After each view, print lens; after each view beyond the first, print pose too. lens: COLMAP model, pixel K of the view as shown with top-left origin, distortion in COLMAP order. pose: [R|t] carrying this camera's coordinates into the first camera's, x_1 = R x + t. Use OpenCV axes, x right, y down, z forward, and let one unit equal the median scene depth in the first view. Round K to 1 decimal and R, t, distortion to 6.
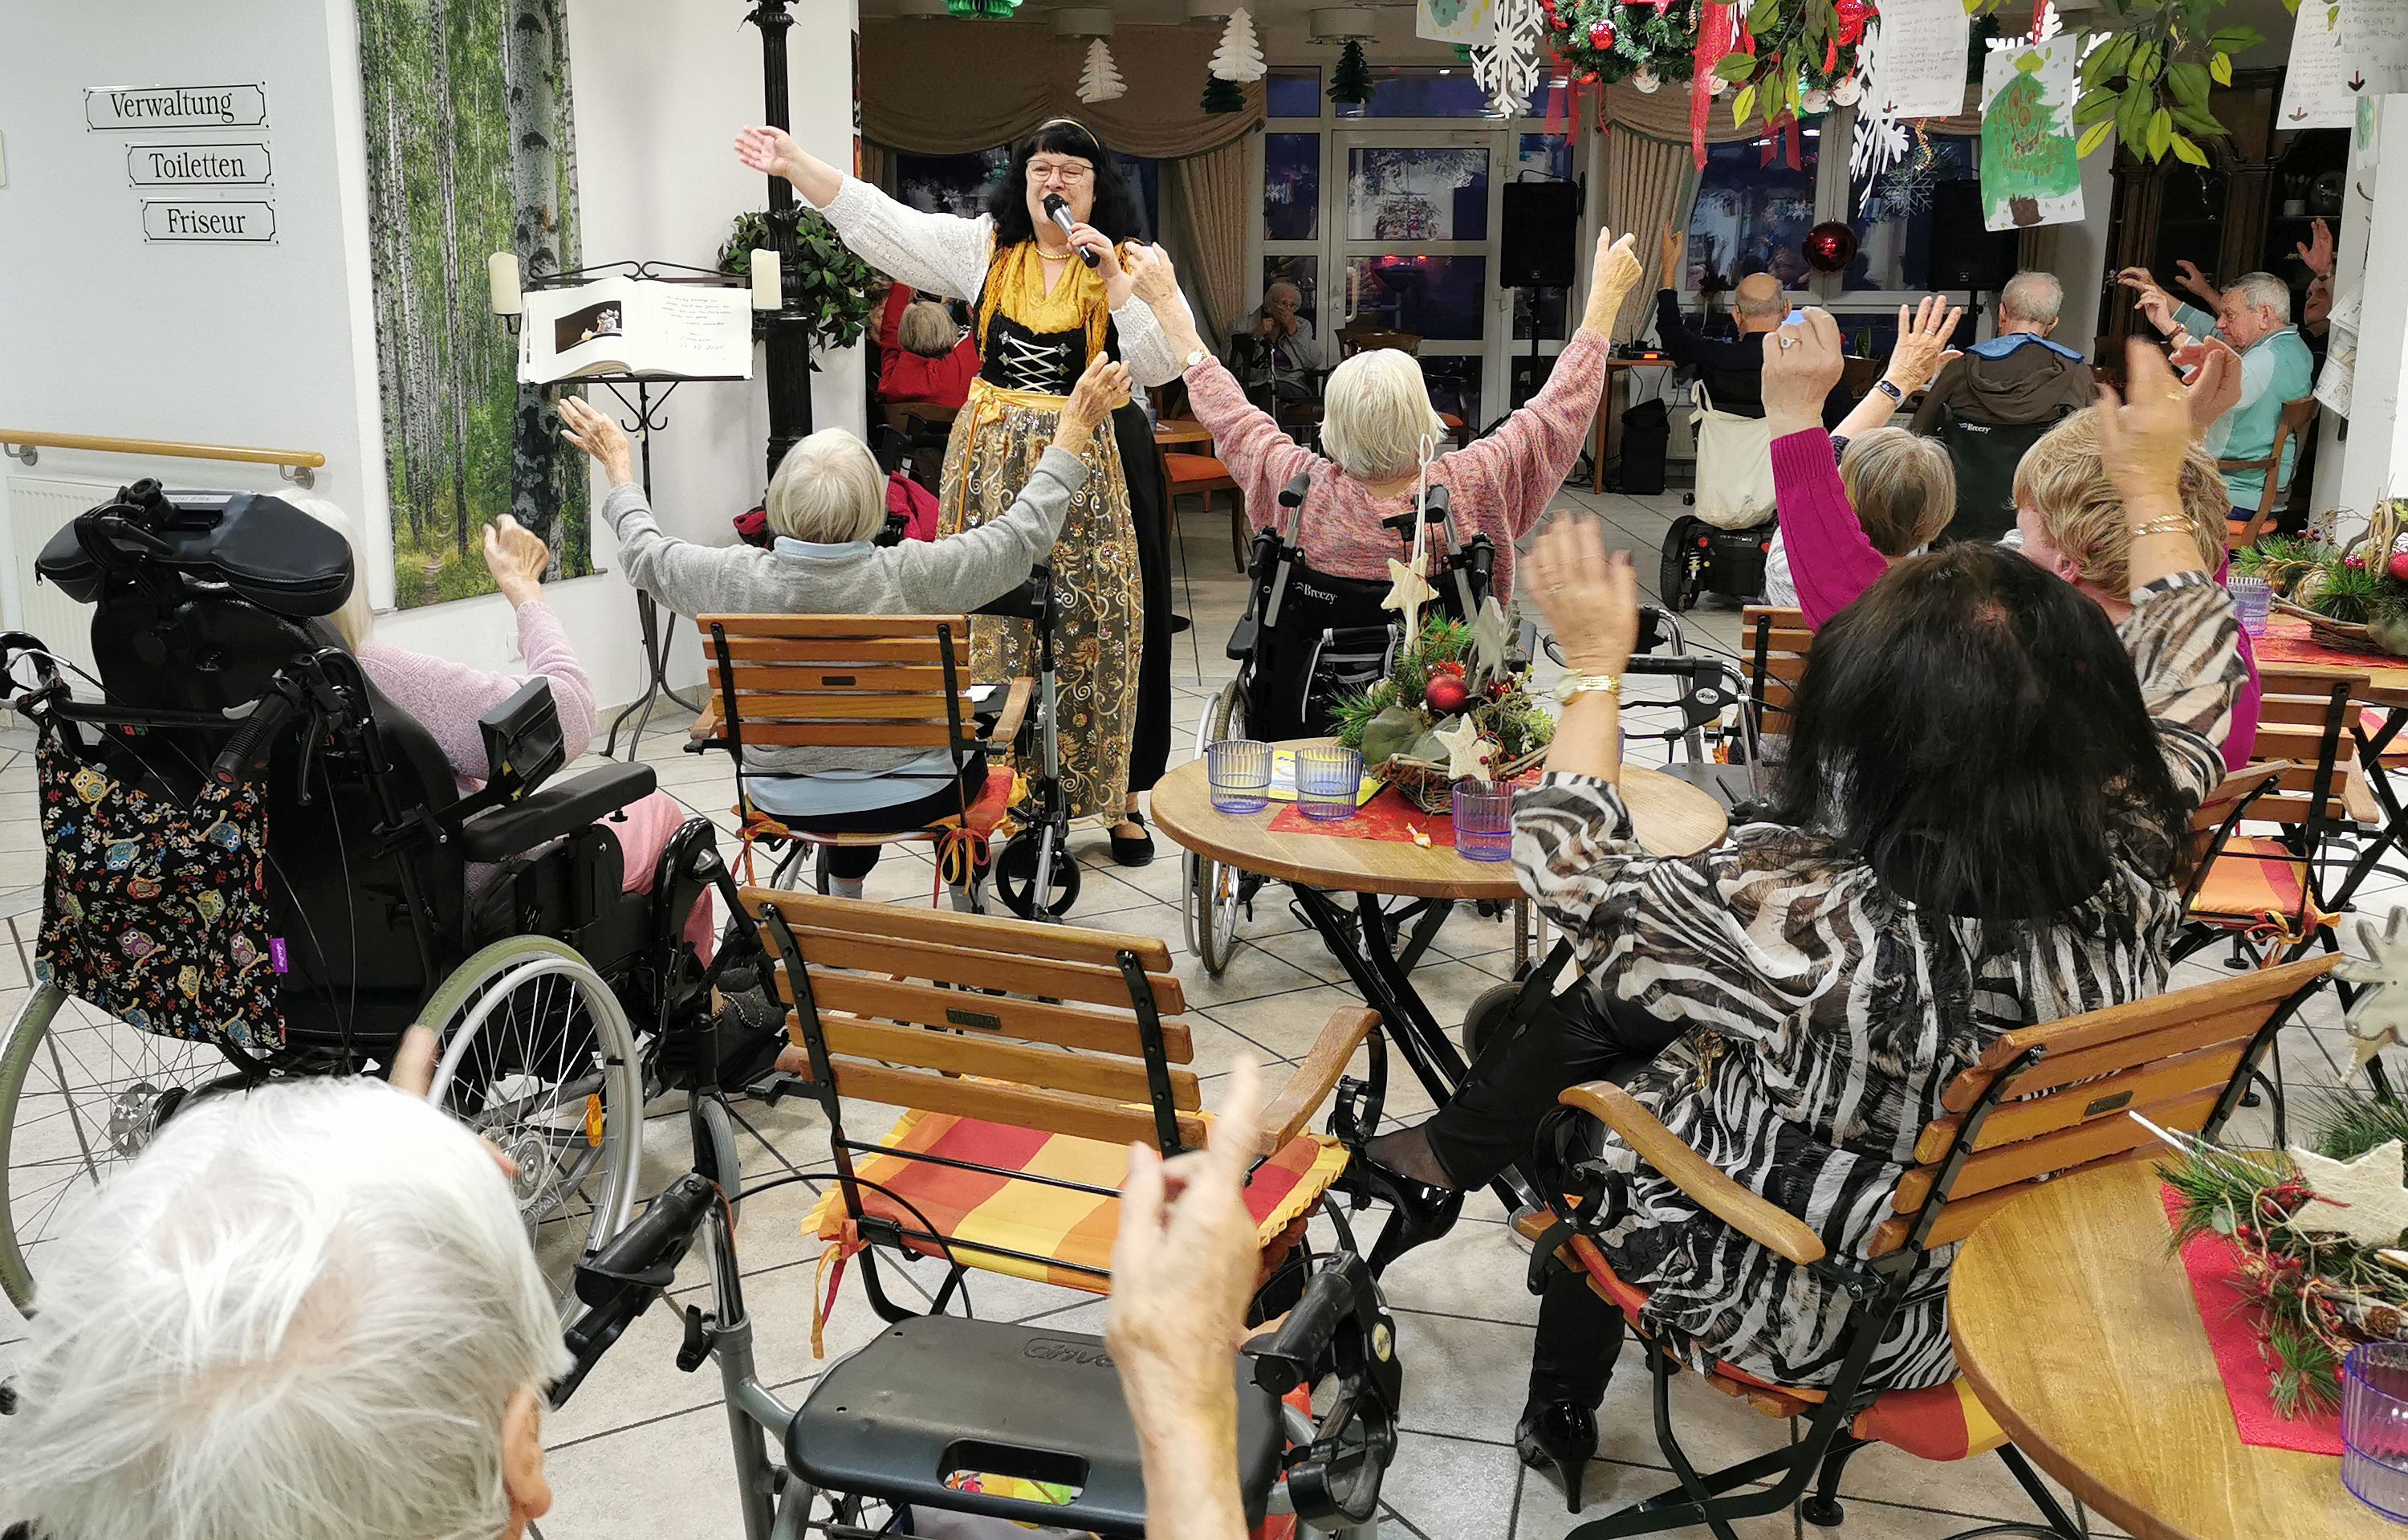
lens RADIAL K [[2219.4, 0, 1204.0], [0, 2219.4, 770.0], [0, 0, 1]] dist [0.042074, 0.010502]
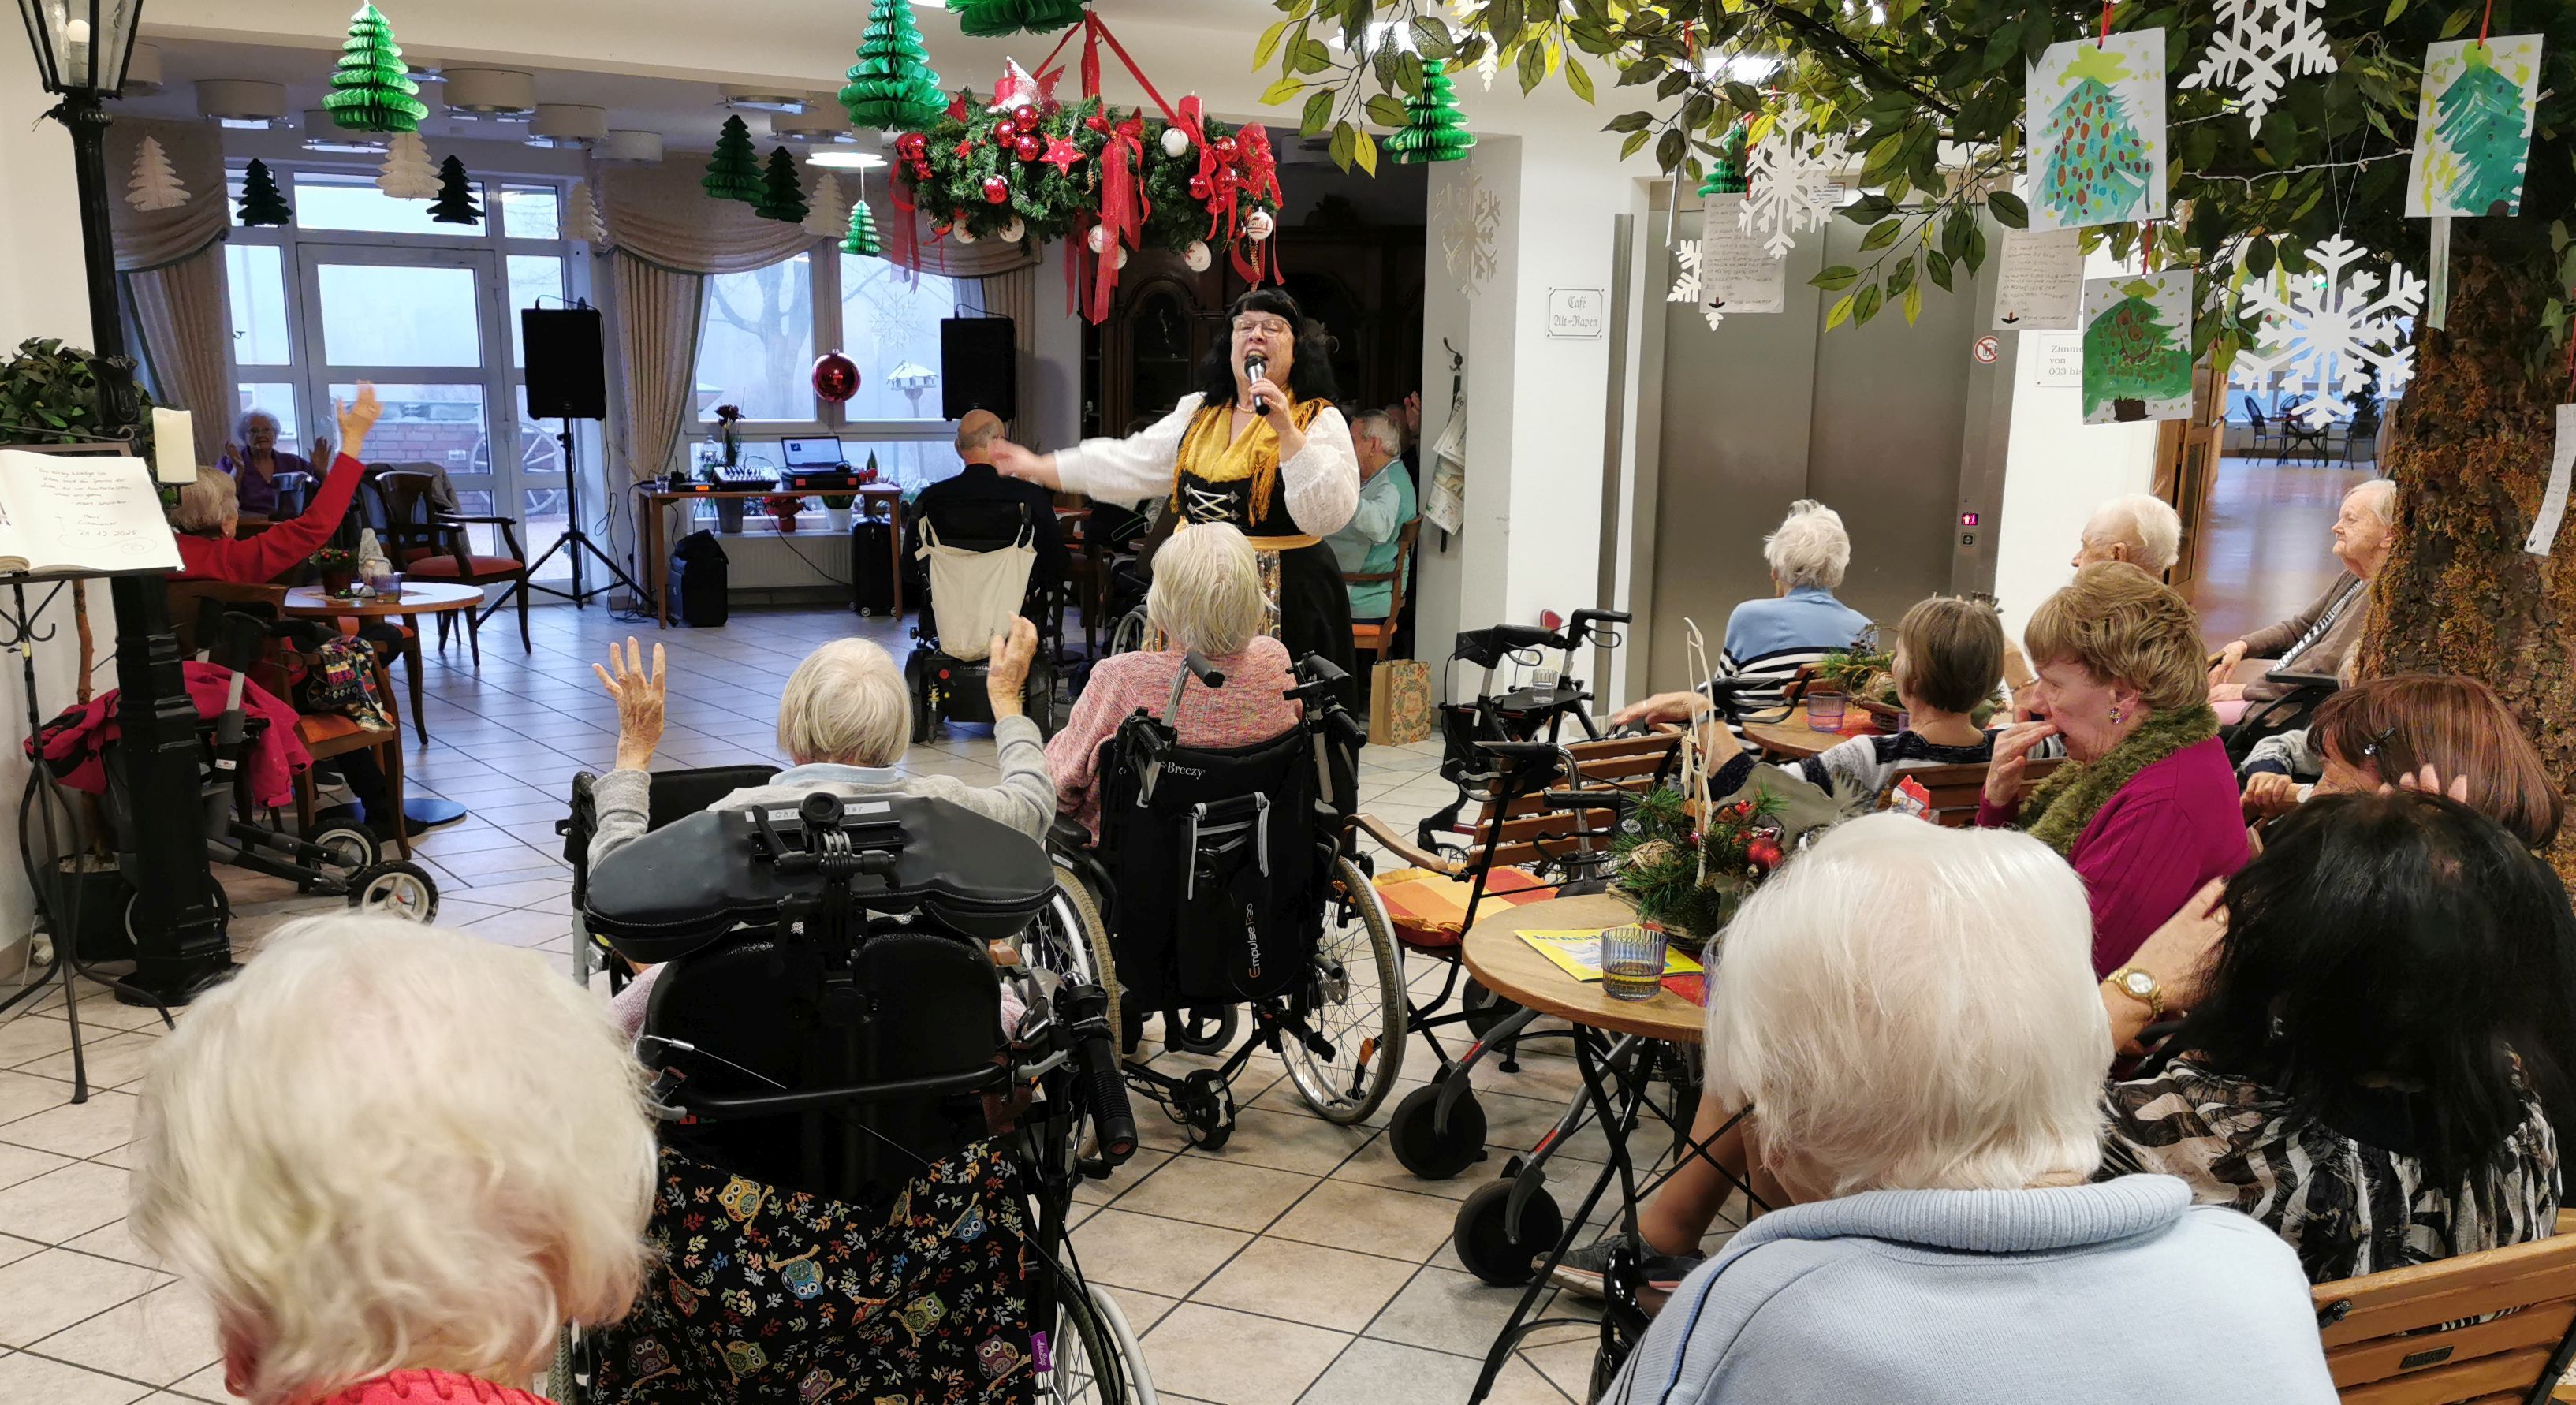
lens RADIAL K [[2199.5, 0, 1226.1], [0, 2199.5, 955.7], [0, 0, 1]] dist [0.009372, 0.007410]
pose [[0.826273, -0.146847, 0.543792, -0.560991], [0.126434, 0.989136, 0.074997, -0.081809], [-0.548897, 0.006786, 0.835862, 0.209466]]
